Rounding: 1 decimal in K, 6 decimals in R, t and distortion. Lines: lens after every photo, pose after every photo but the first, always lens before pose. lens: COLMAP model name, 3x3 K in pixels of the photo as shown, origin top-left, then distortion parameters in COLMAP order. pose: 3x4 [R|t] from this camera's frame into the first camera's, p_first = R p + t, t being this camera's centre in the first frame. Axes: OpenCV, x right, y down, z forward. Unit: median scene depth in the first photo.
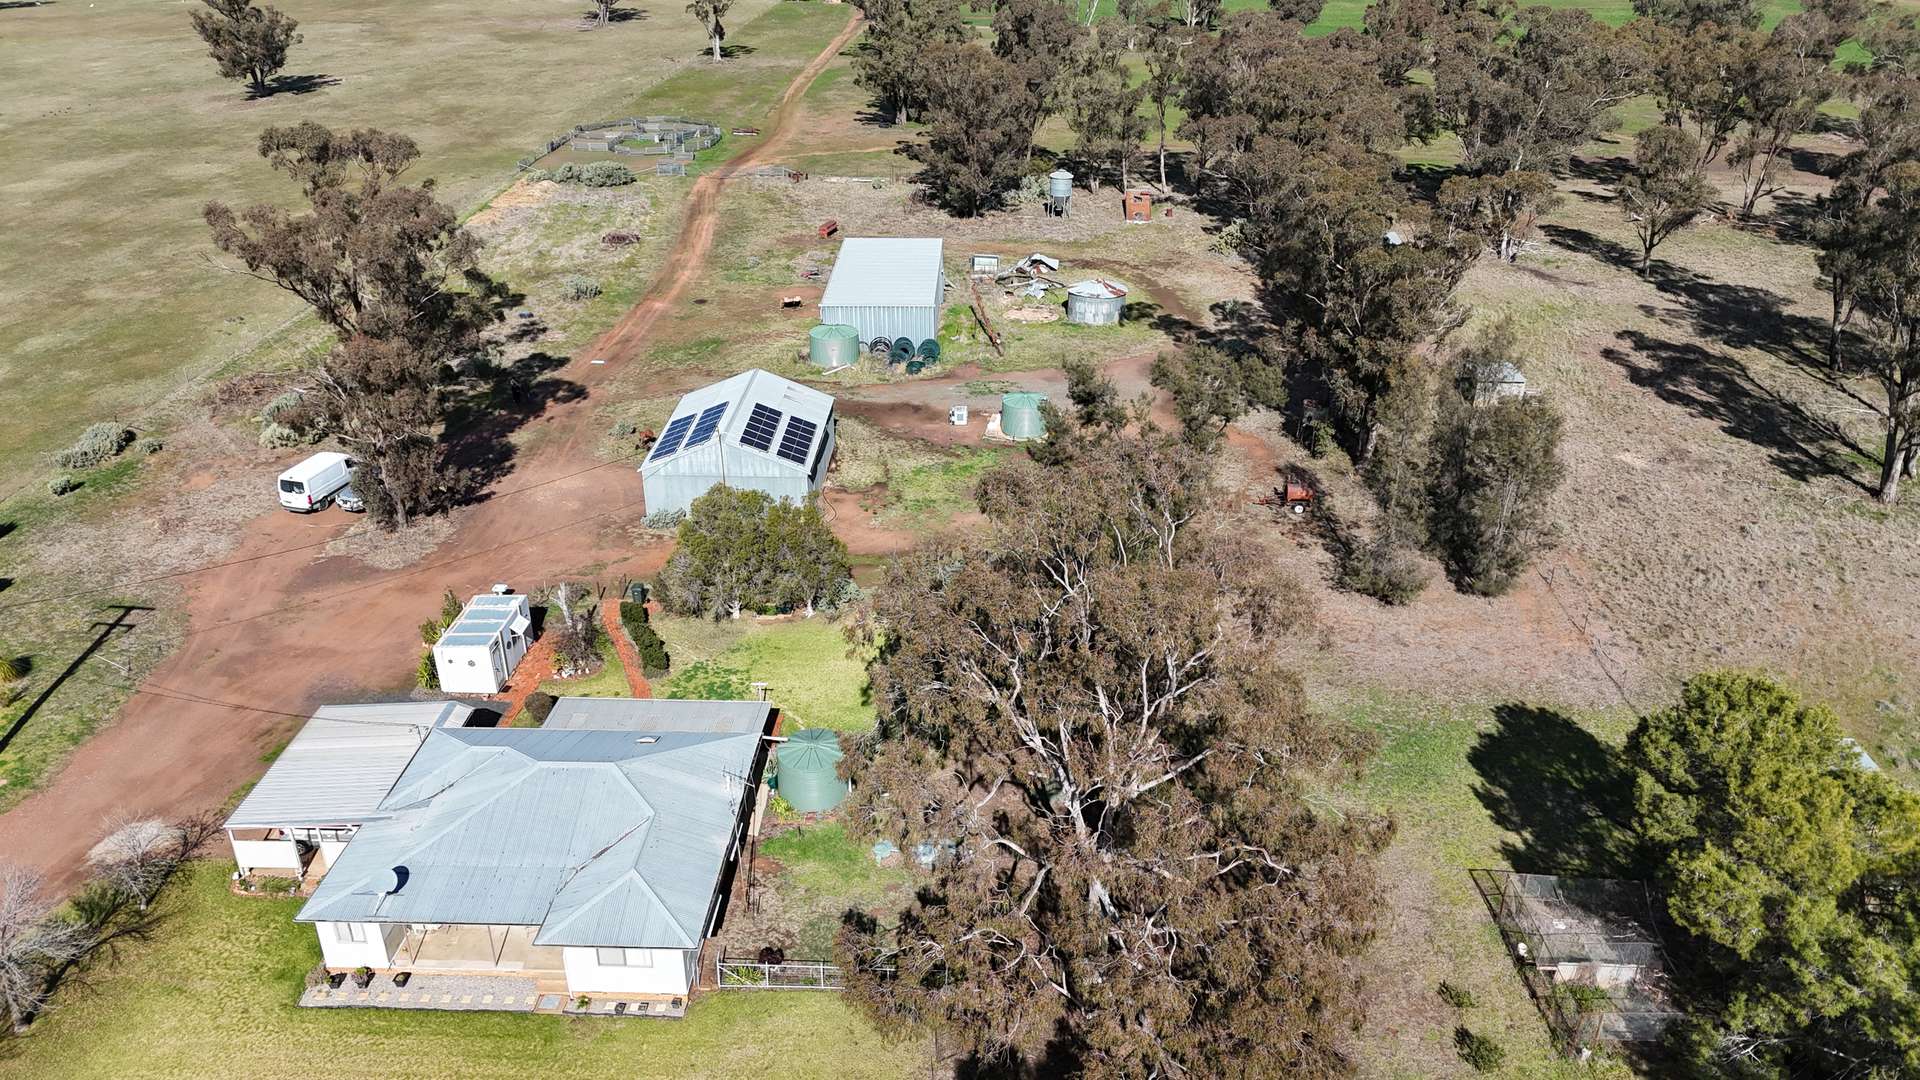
lens RADIAL K [[1410.3, 0, 960.0], [0, 1410.3, 540.0], [0, 0, 1]] dist [0.109296, -0.123916]
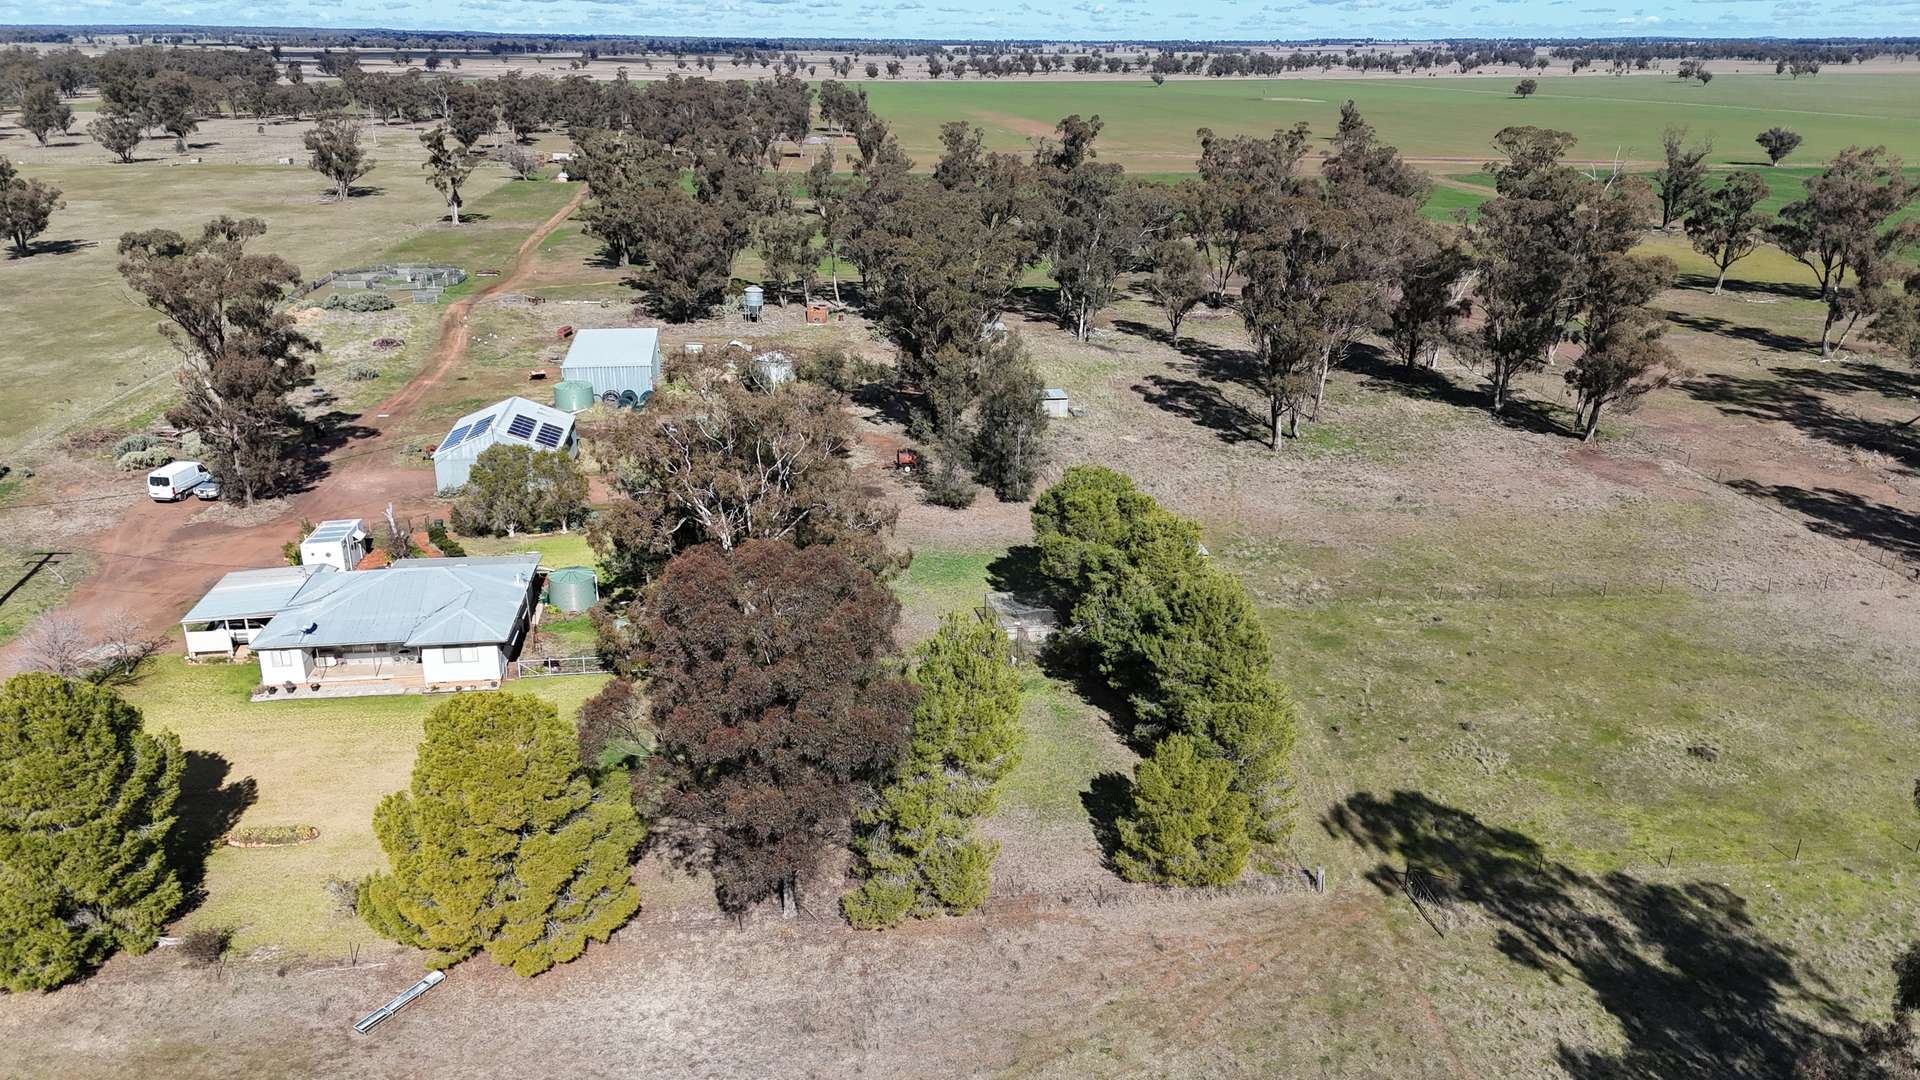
lens RADIAL K [[1413.5, 0, 960.0], [0, 1413.5, 540.0], [0, 0, 1]] dist [0.093116, -0.084306]
pose [[0.983045, -0.052259, 0.175761, 0.022229], [0.073913, 0.990139, -0.119002, 0.165090], [-0.167809, 0.129975, 0.977214, -0.311619]]
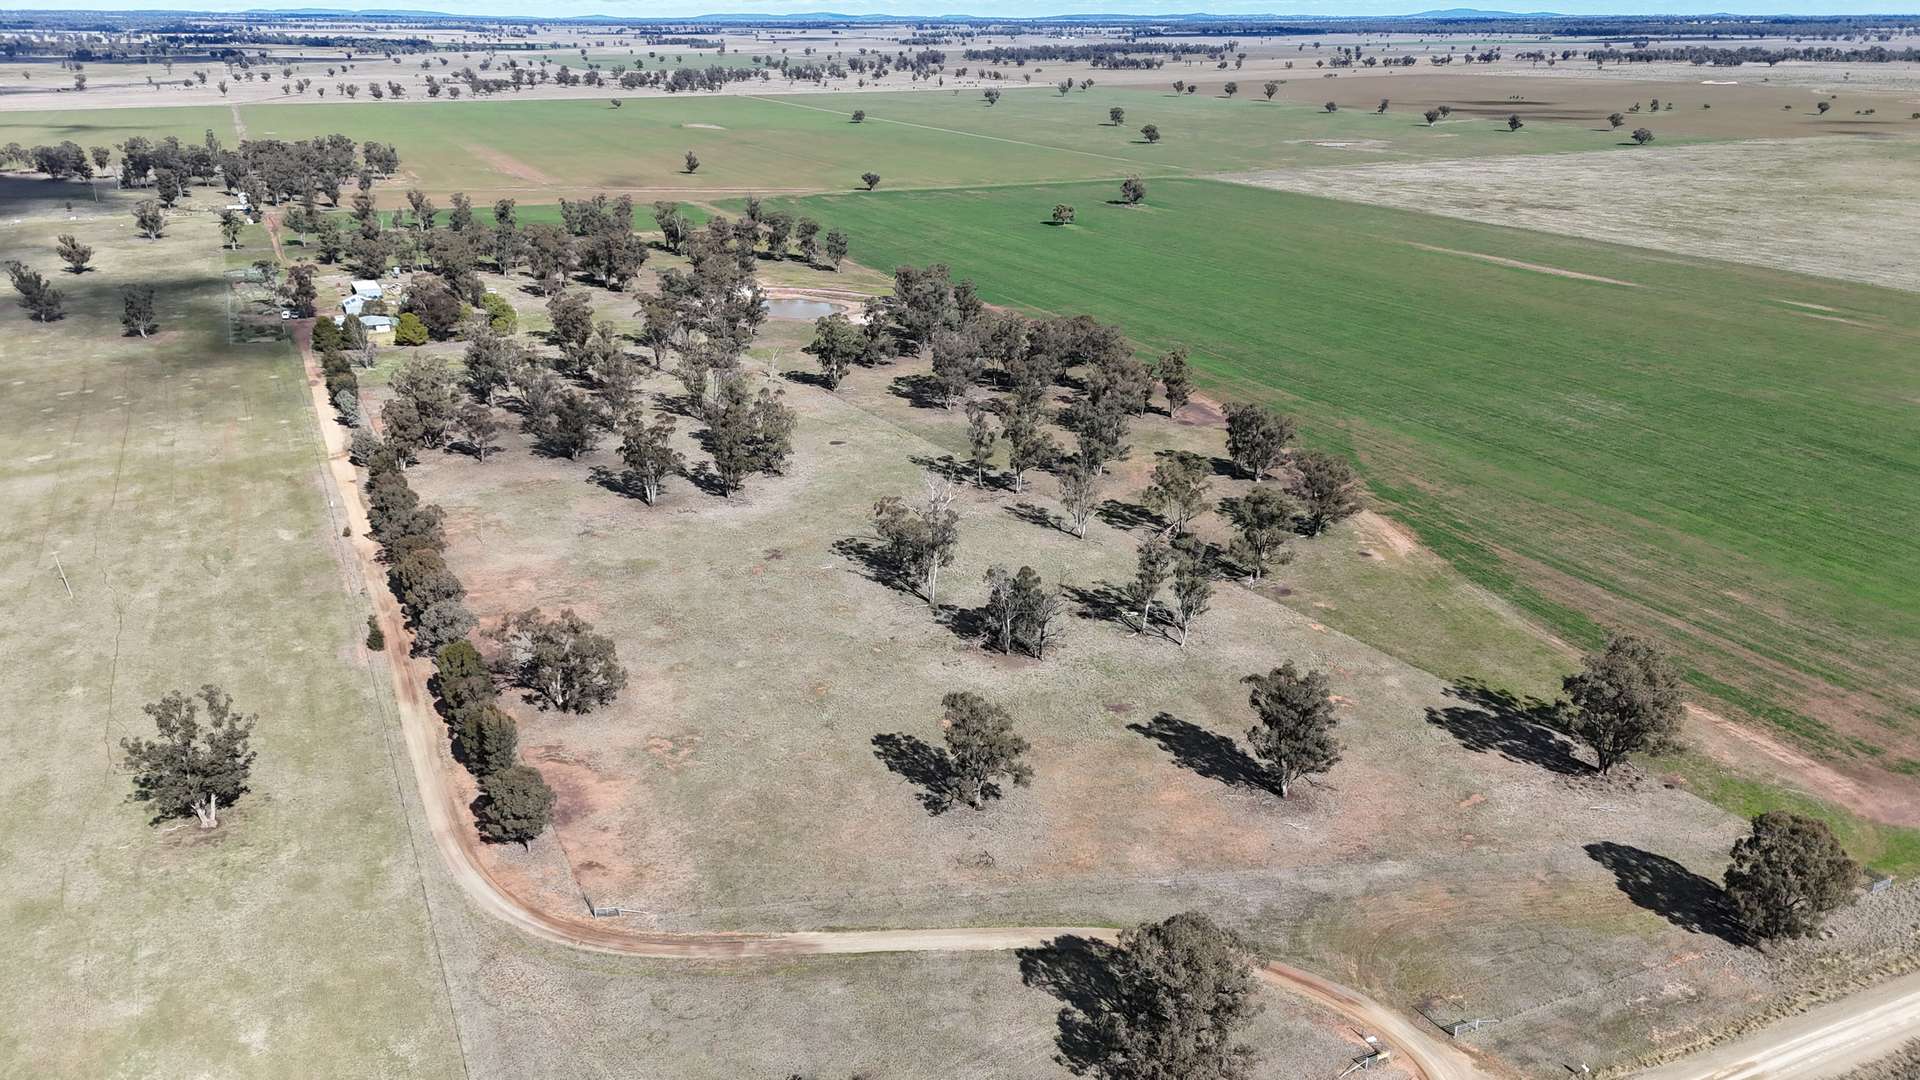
lens RADIAL K [[1413.5, 0, 960.0], [0, 1413.5, 540.0], [0, 0, 1]] dist [0.093116, -0.084306]
pose [[0.875154, -0.164551, 0.455004, -0.637083], [0.213151, 0.975341, -0.057245, 1.350834], [-0.434364, 0.147083, 0.888647, -4.037970]]
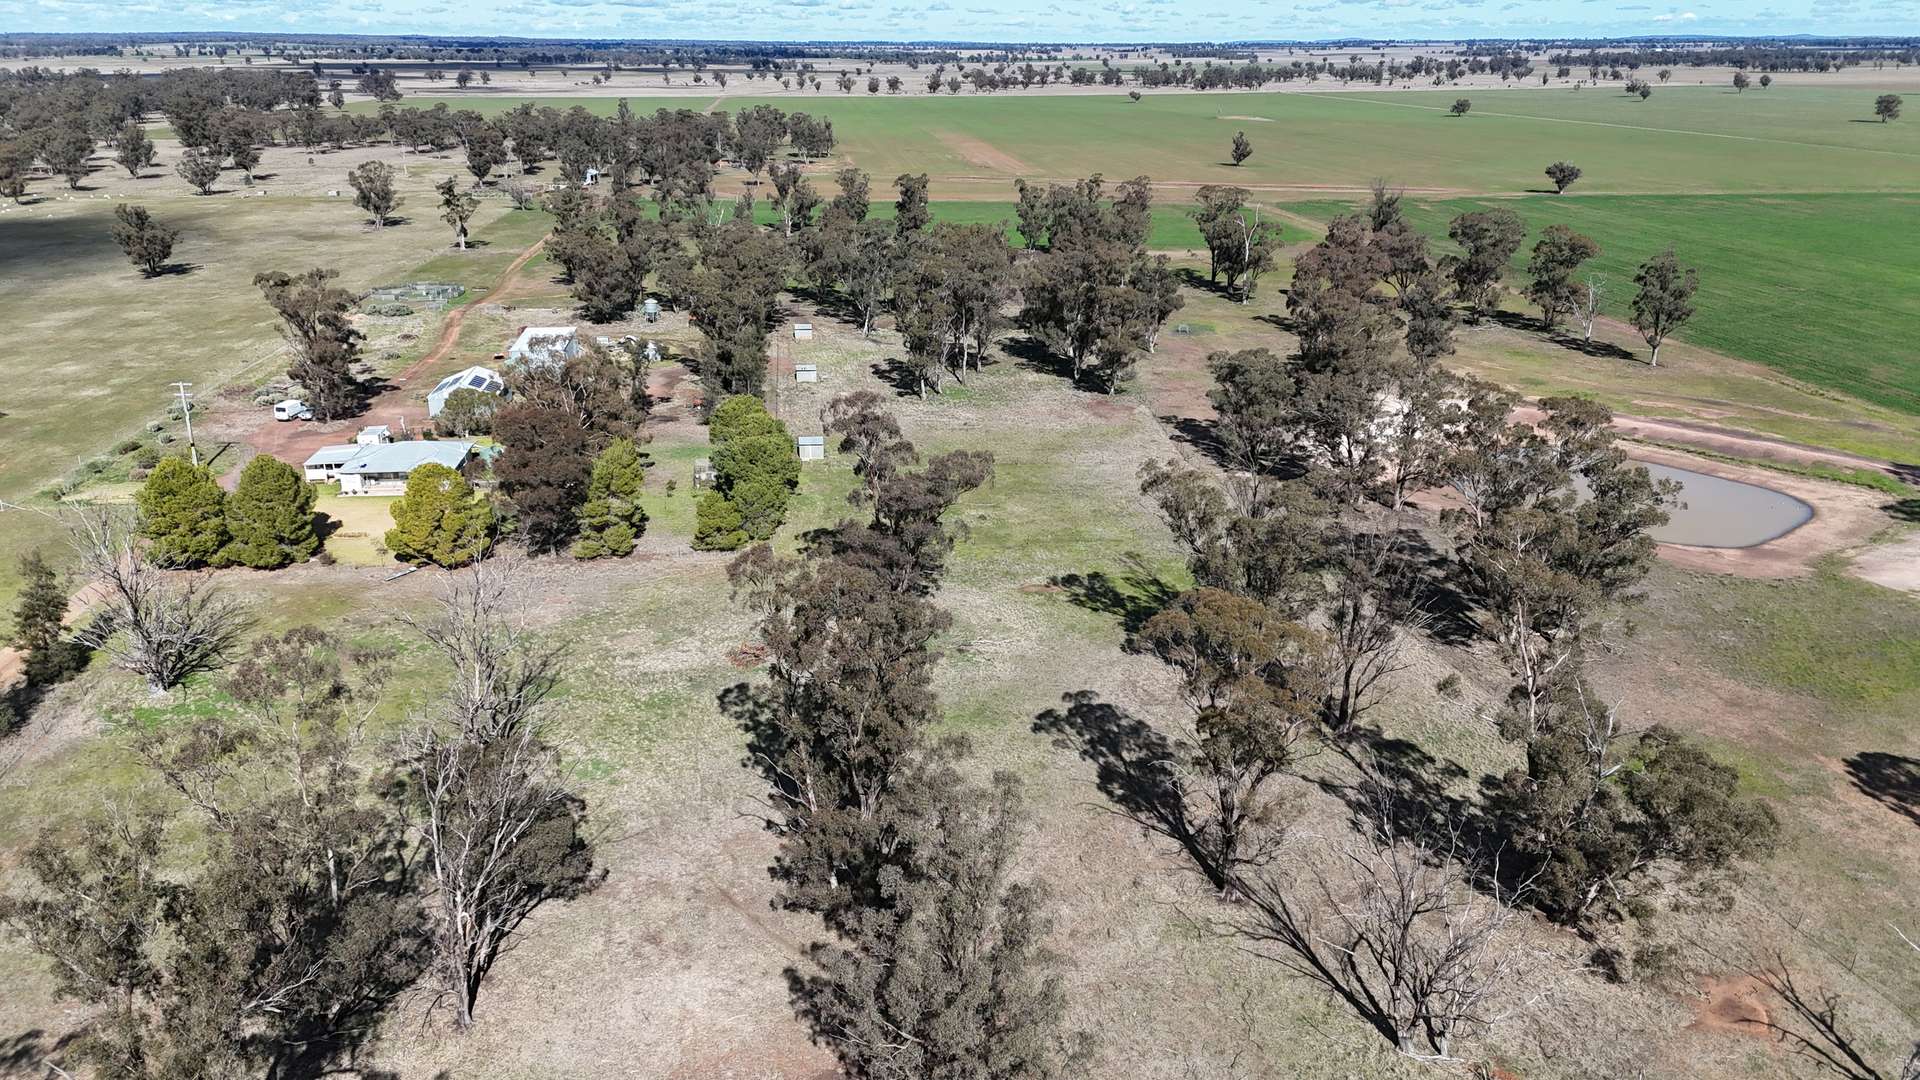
lens RADIAL K [[1413.5, 0, 960.0], [0, 1413.5, 540.0], [0, 0, 1]] dist [0.093116, -0.084306]
pose [[0.986623, -0.049379, 0.155361, 0.211398], [0.068554, 0.990332, -0.120594, 0.401738], [-0.147904, 0.129631, 0.980469, -1.124757]]
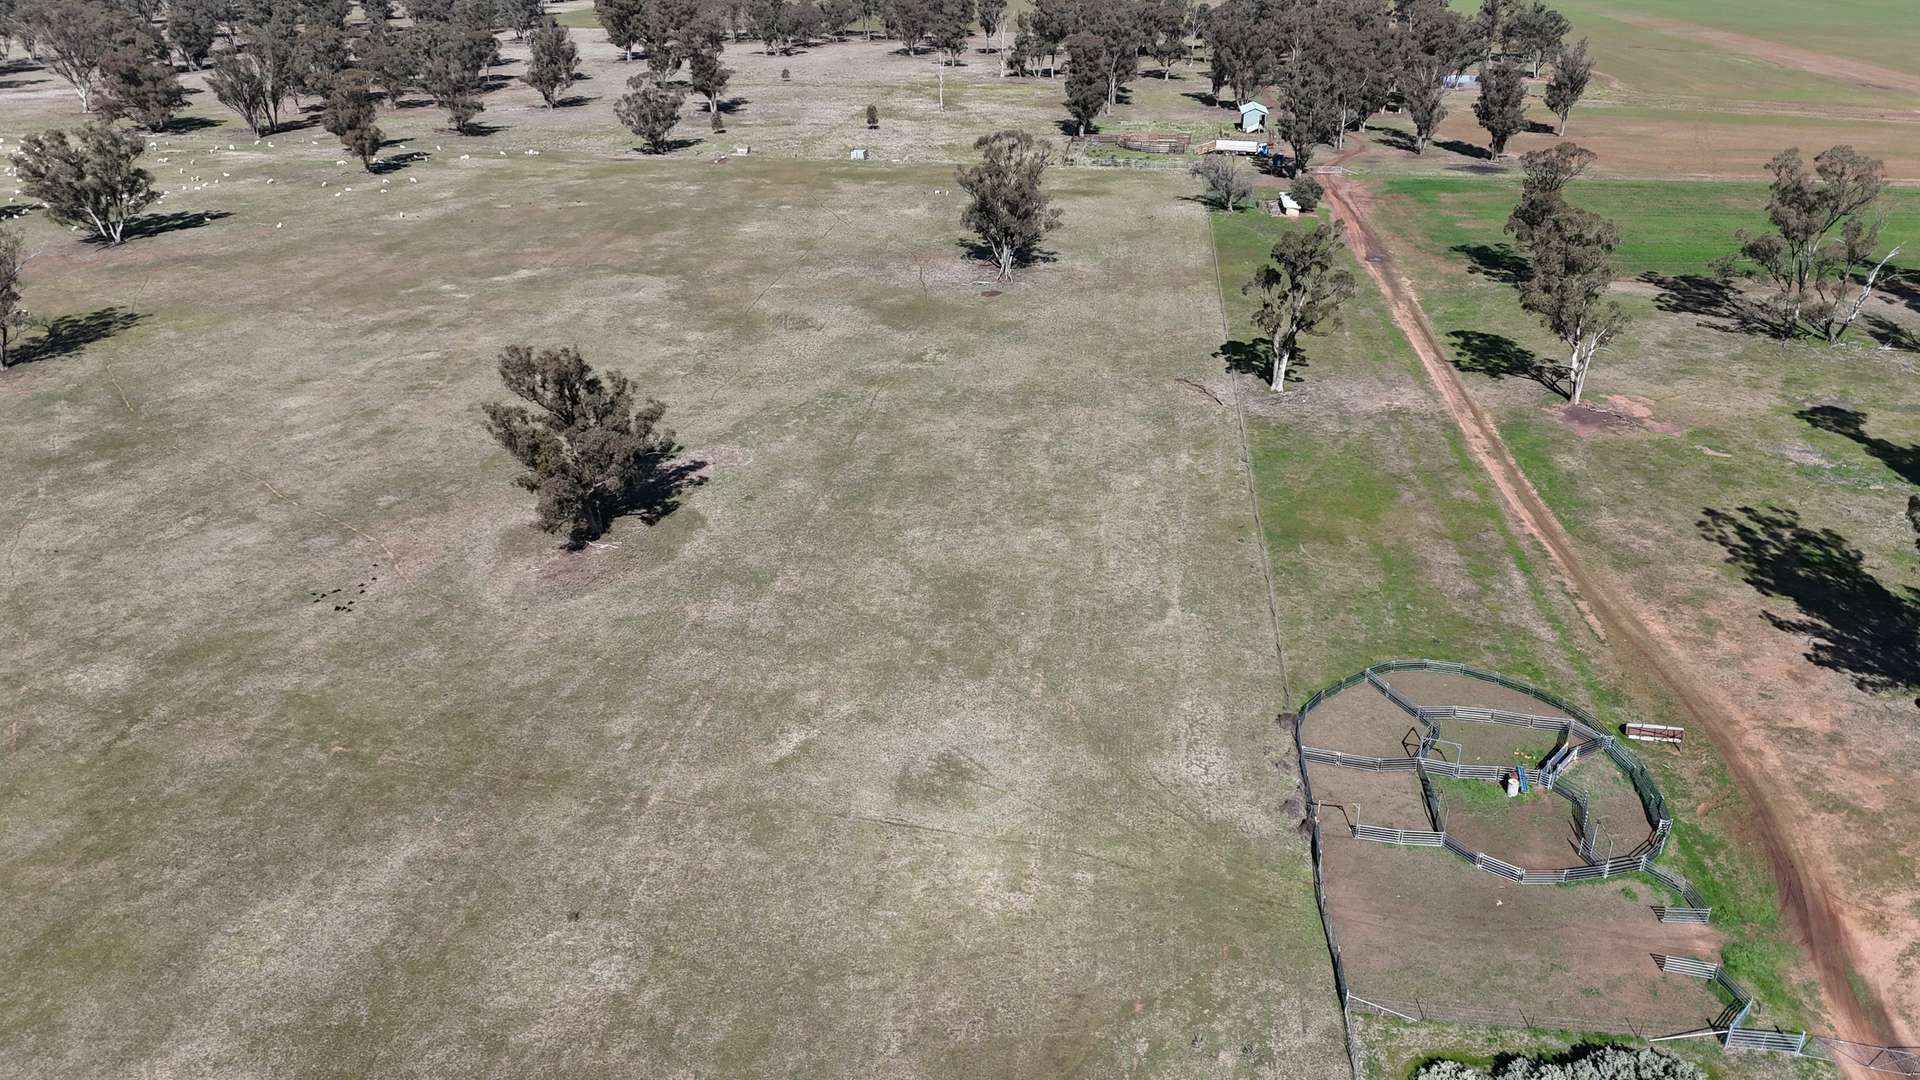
lens RADIAL K [[1413.5, 0, 960.0], [0, 1413.5, 540.0], [0, 0, 1]] dist [0.093116, -0.084306]
pose [[0.996940, 0.027405, -0.073204, -0.550920], [-0.030448, 0.998704, -0.040780, -0.521479], [0.071991, 0.042884, 0.996483, 0.853137]]
